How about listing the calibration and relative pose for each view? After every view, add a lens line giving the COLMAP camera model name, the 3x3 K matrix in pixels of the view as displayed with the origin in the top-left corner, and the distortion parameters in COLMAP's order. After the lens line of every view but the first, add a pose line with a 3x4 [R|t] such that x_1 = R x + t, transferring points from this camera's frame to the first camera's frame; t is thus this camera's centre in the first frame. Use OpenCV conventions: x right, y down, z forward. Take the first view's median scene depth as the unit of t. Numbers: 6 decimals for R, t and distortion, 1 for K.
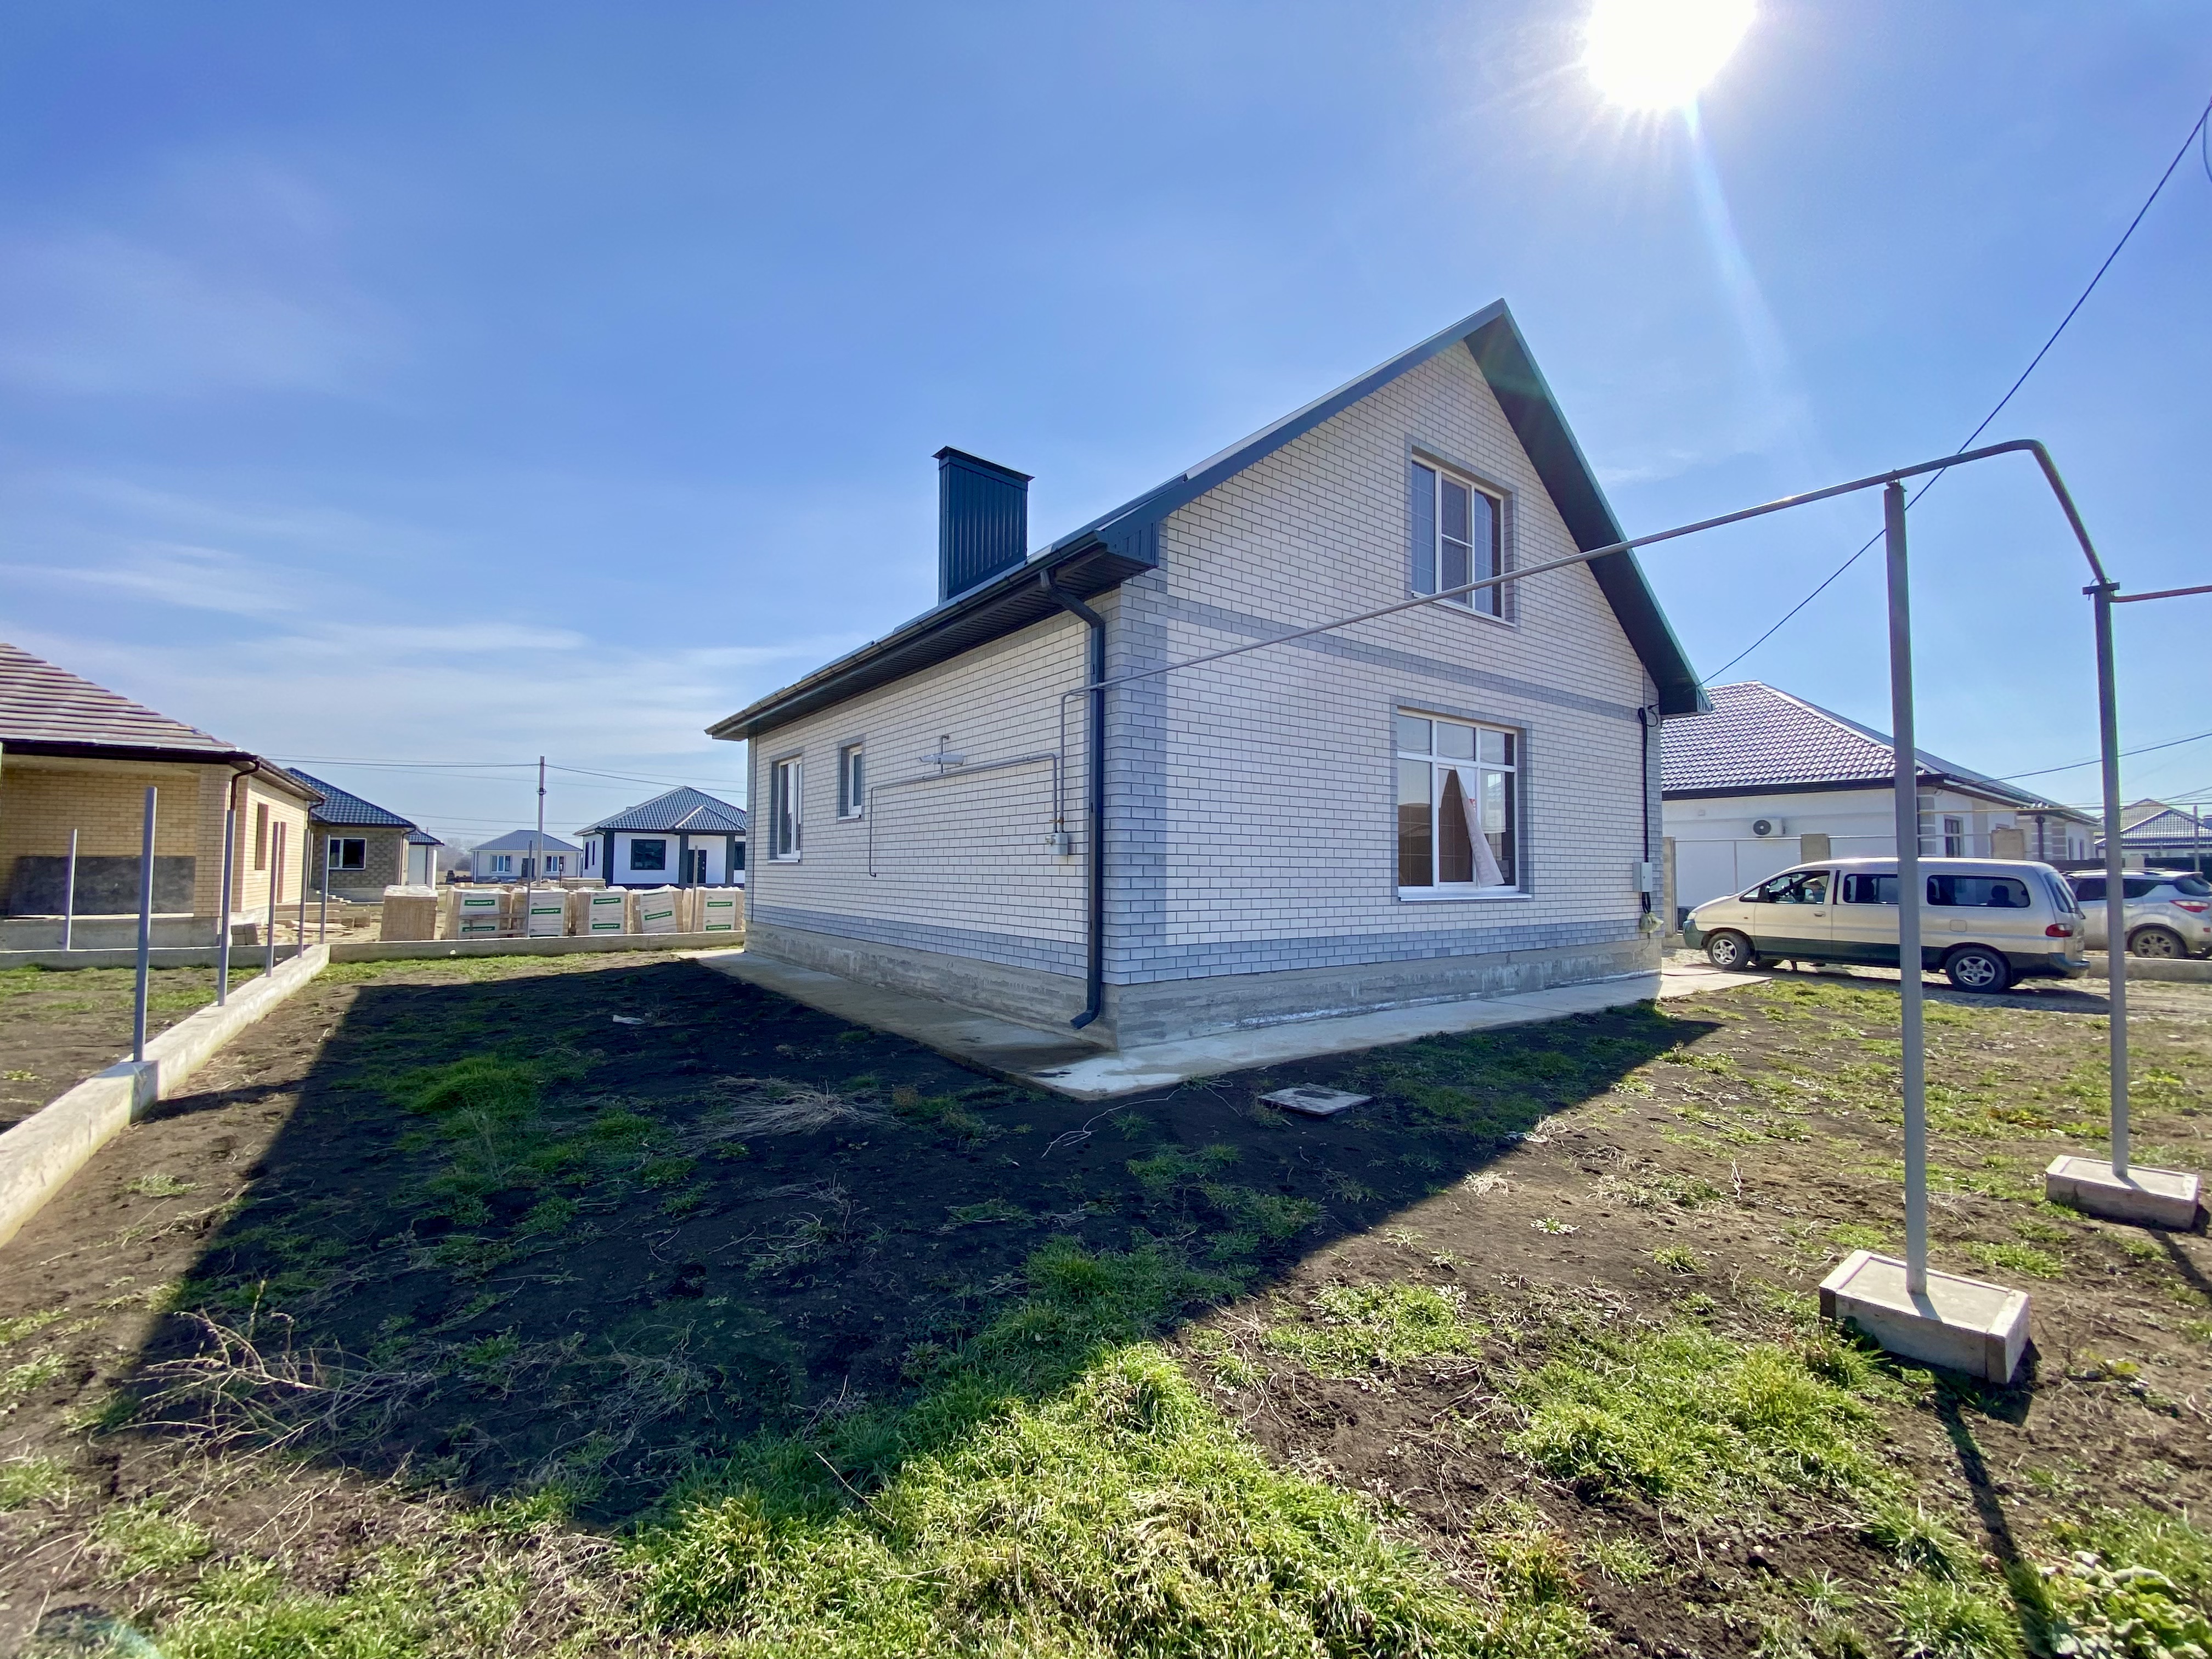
lens RADIAL K [[879.9, 0, 1105.3], [0, 879.9, 826.8], [0, 0, 1]] dist [0.029532, -0.024819]
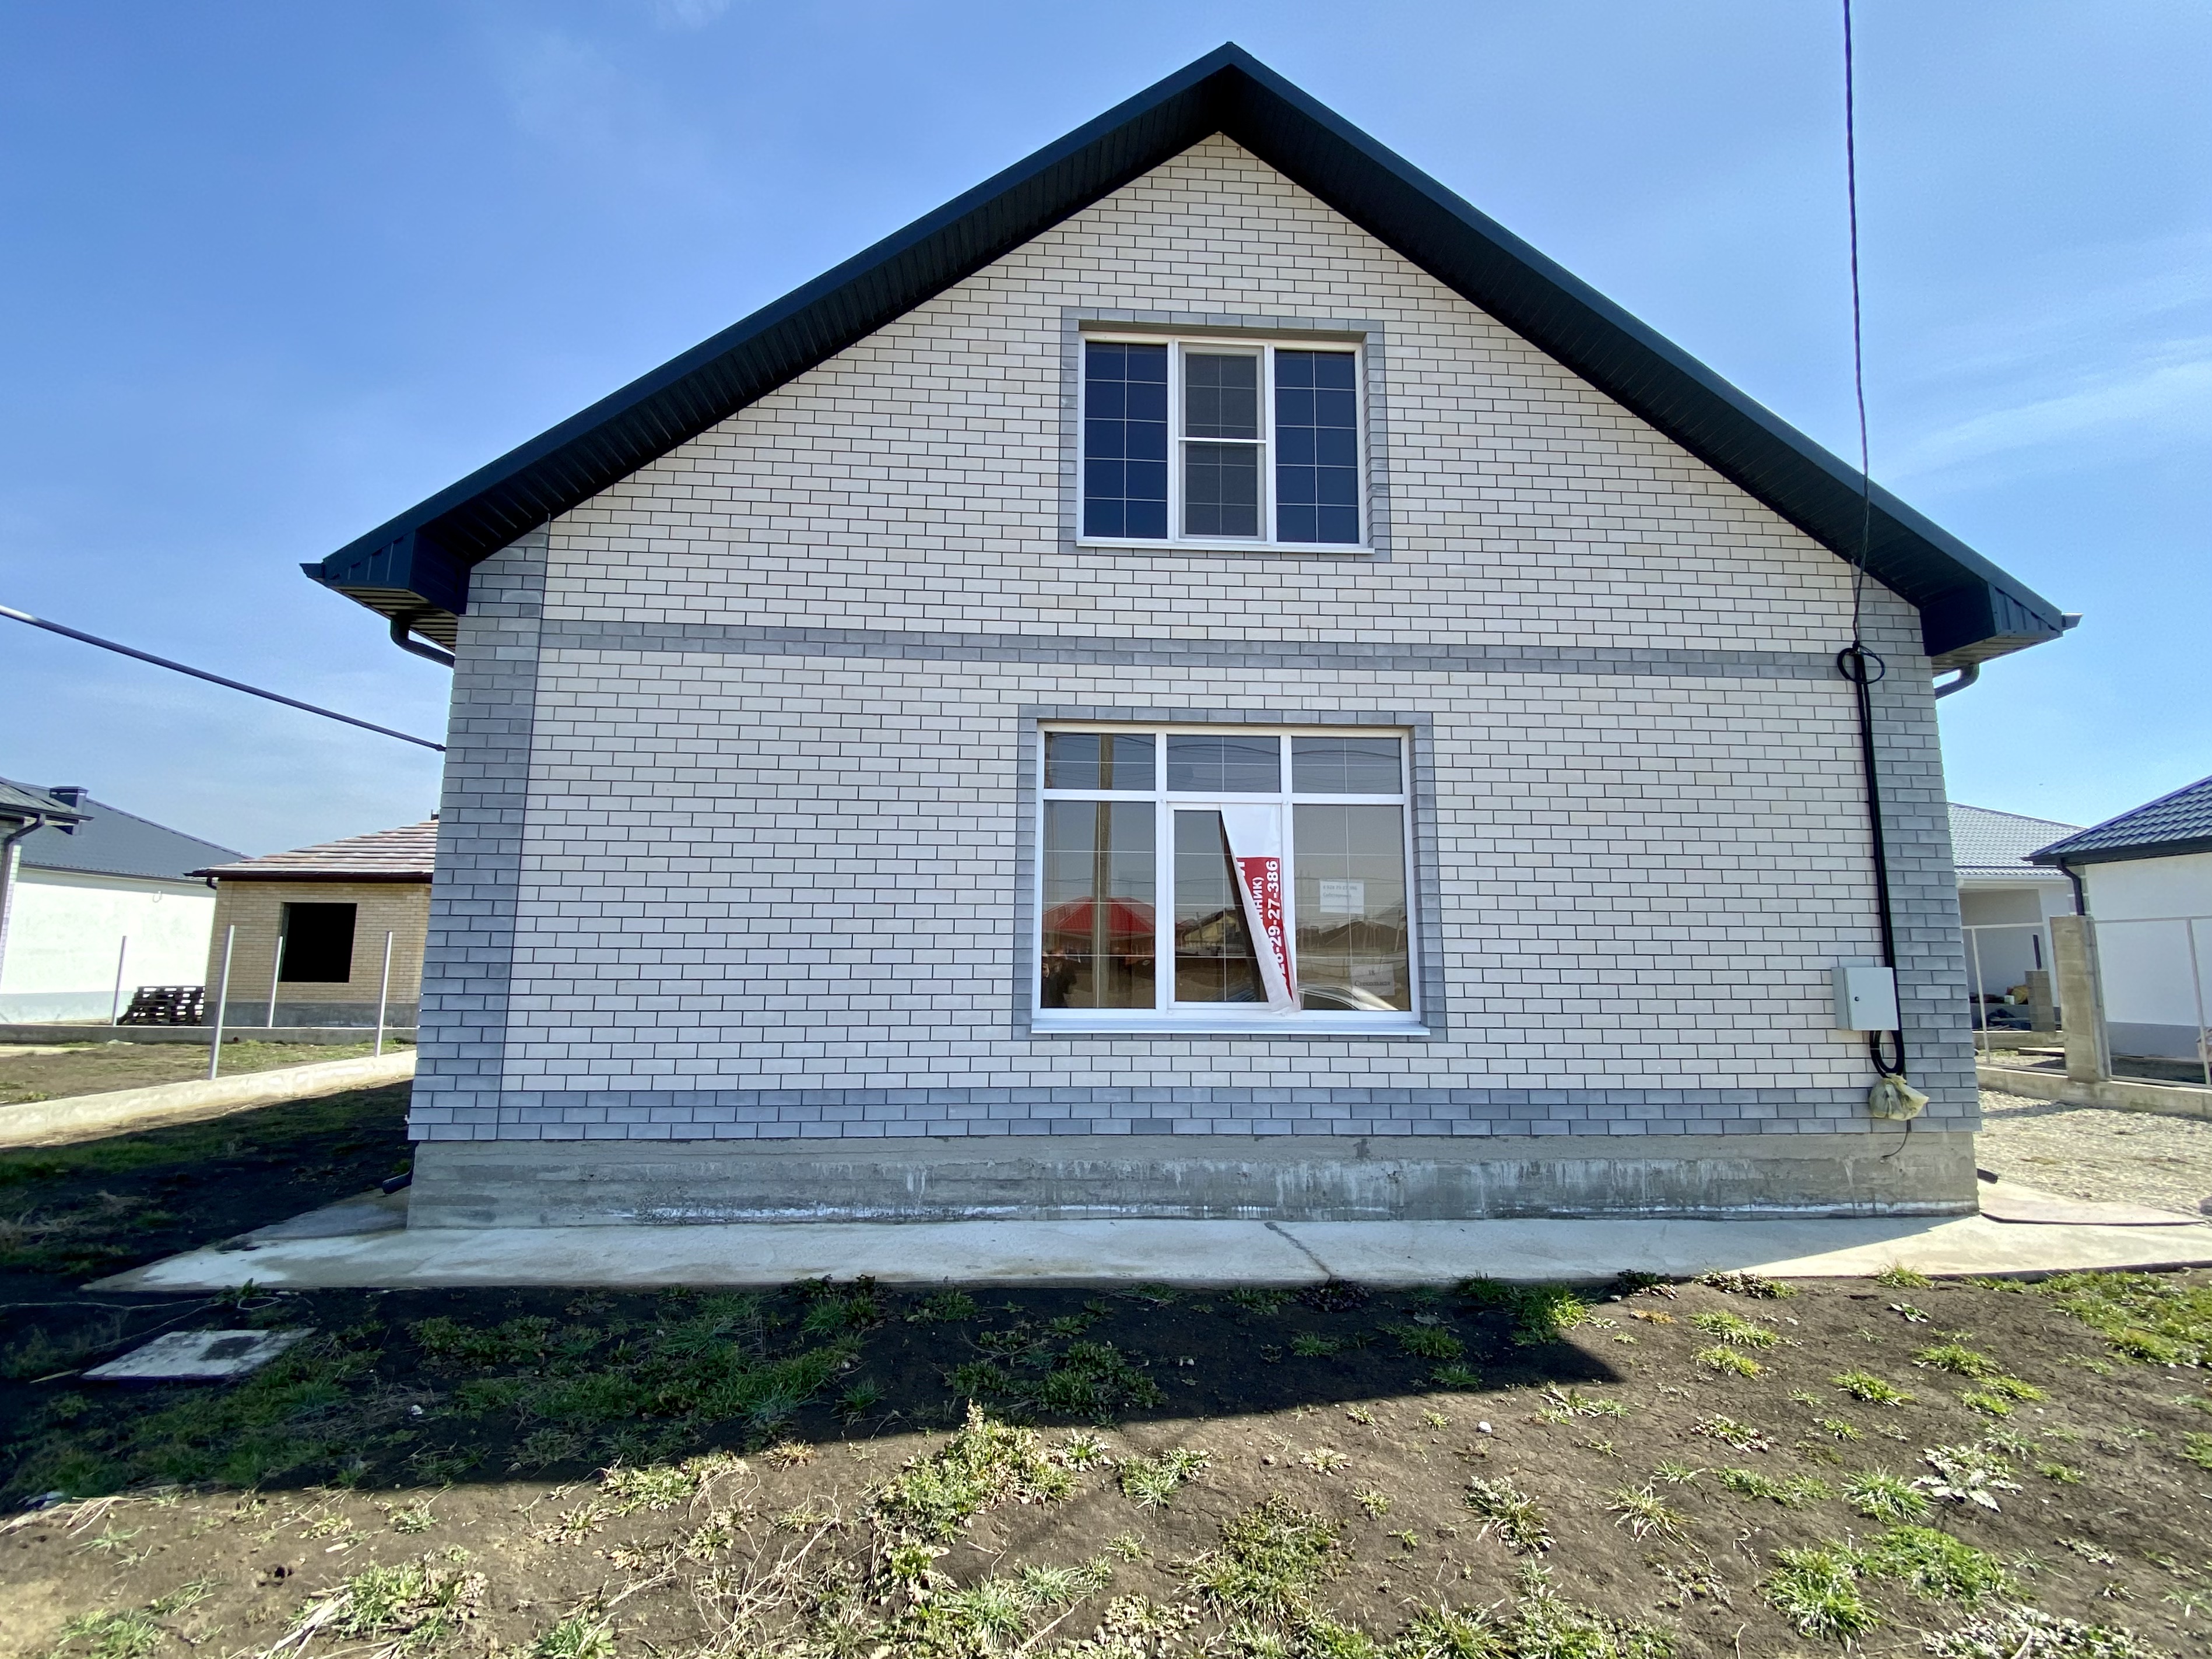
lens RADIAL K [[901.7, 0, 1106.0], [0, 901.7, 829.5], [0, 0, 1]] dist [0.021865, -0.020220]
pose [[0.842045, -0.073912, -0.534319, 0.722103], [0.026045, 0.994983, -0.096590, 0.005116], [0.538778, 0.067417, 0.839746, 0.500760]]
